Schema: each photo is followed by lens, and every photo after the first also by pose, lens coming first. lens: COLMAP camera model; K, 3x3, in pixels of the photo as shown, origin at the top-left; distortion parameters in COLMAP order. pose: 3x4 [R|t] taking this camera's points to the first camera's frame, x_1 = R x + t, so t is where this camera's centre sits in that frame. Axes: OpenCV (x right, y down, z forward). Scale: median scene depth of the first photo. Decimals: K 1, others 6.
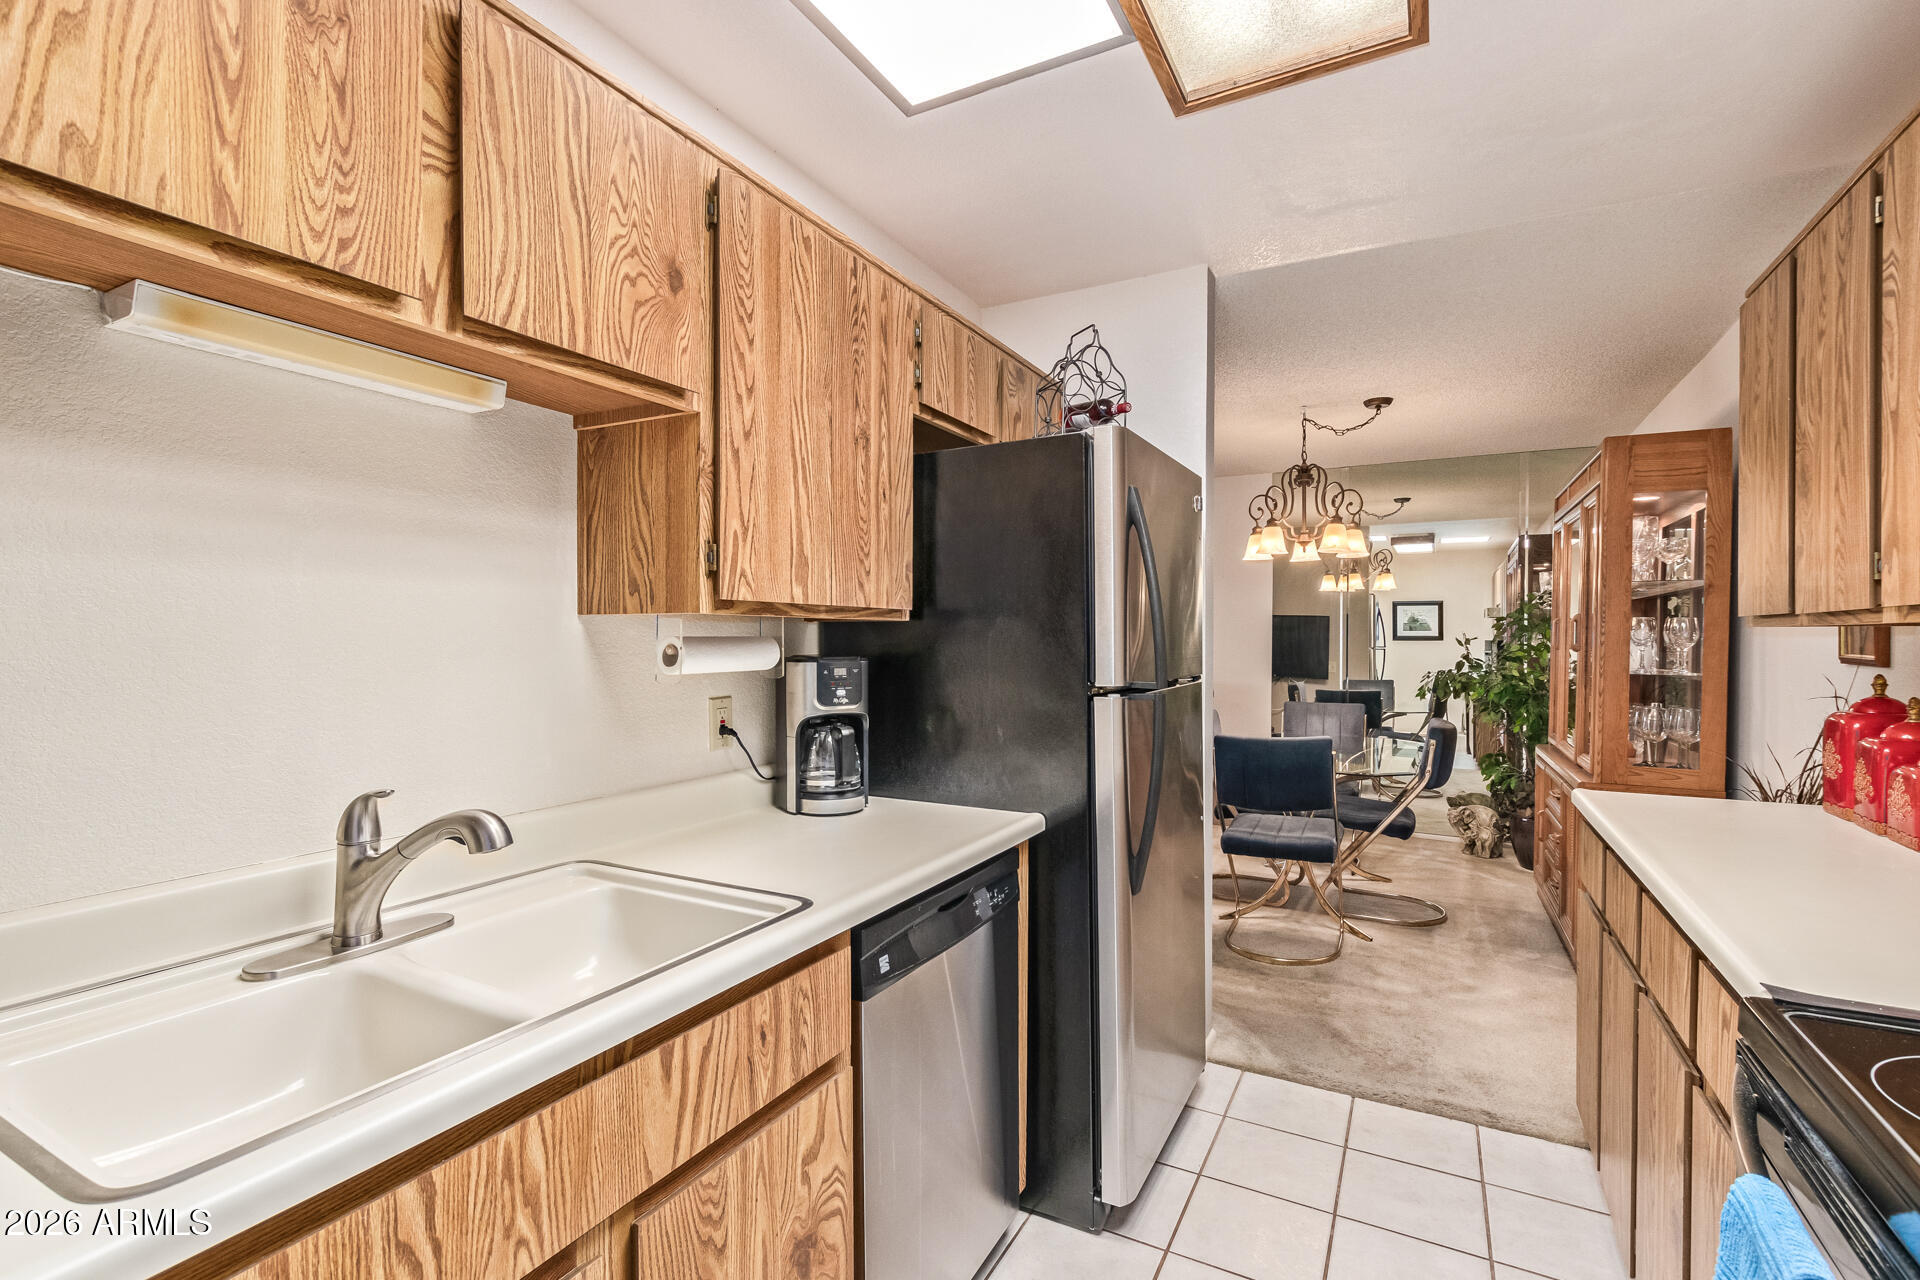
lens RADIAL K [[881.5, 0, 953.7], [0, 881.5, 647.2], [0, 0, 1]] dist [0.002942, 0.000276]
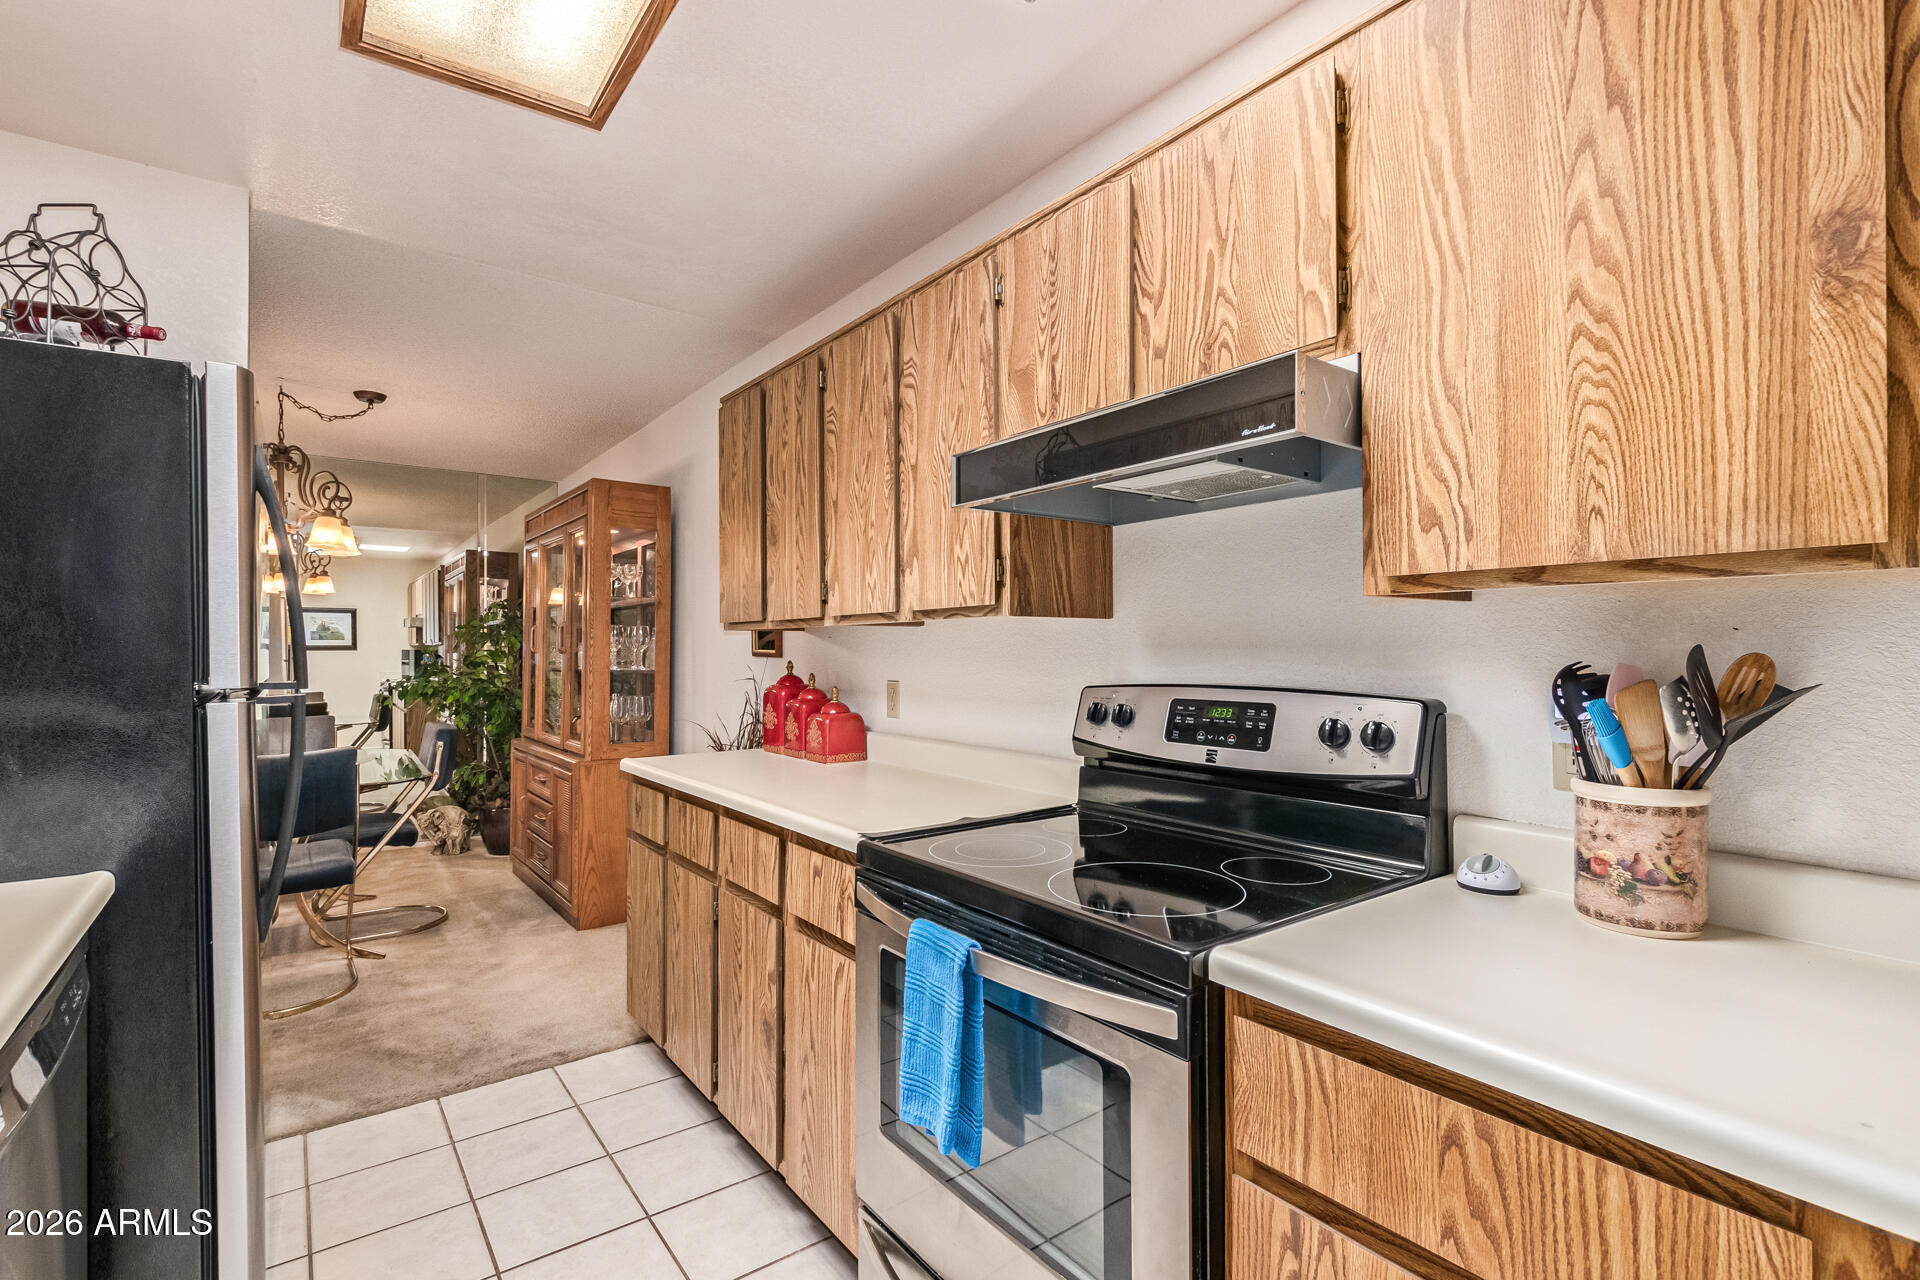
lens RADIAL K [[881.5, 0, 953.7], [0, 881.5, 647.2], [0, 0, 1]] dist [0.002942, 0.000276]
pose [[0.410887, 0.000501, 0.911686, -0.172149], [0.013395, 0.999889, -0.006587, 0.012368], [-0.911588, 0.014919, 0.410834, 0.043516]]
